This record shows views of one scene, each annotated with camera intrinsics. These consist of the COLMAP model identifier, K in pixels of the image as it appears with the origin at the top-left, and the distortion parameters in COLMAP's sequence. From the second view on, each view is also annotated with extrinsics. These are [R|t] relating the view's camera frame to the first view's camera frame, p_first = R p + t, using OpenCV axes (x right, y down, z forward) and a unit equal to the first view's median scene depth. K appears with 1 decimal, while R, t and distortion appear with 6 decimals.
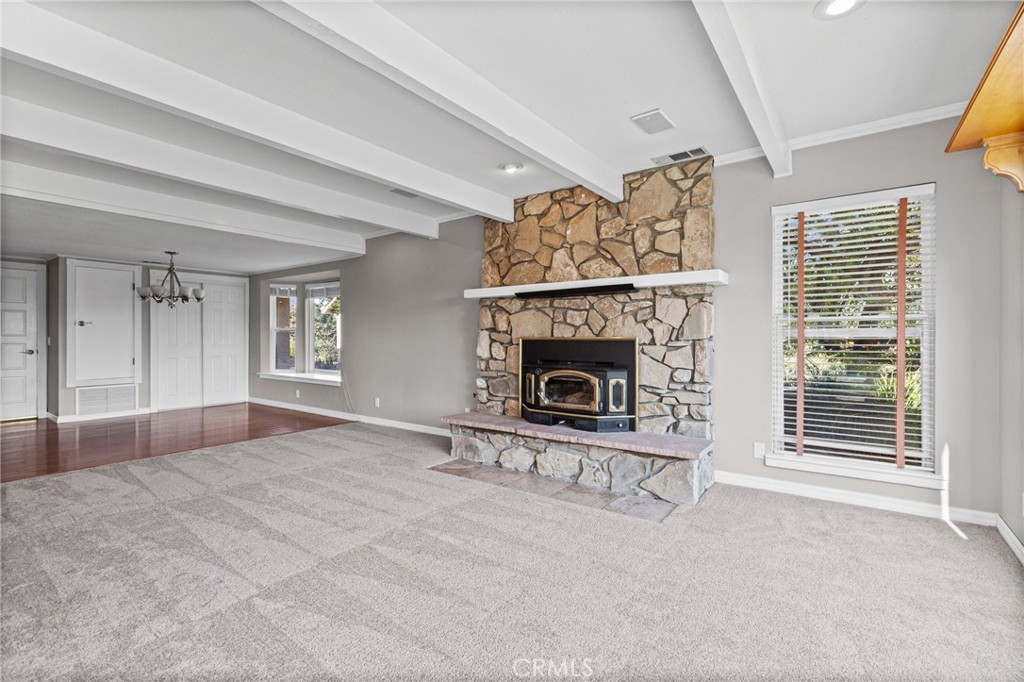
lens RADIAL K [[466.7, 0, 523.9], [0, 466.7, 321.6], [0, 0, 1]] dist [0.009403, -0.001205]
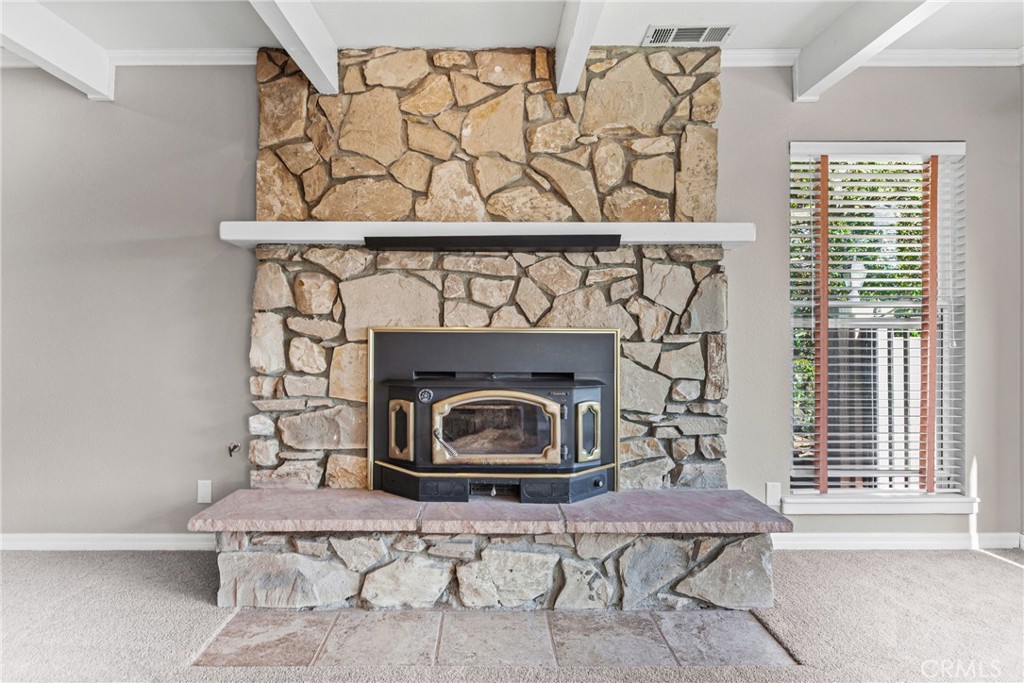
lens RADIAL K [[601.4, 0, 487.5], [0, 601.4, 313.2], [0, 0, 1]] dist [0.005080, 0.002457]
pose [[0.815762, 0.013866, 0.578221, -0.301597], [-0.023284, 0.999689, 0.008877, 0.010962], [-0.577919, -0.020705, 0.815832, 0.448397]]
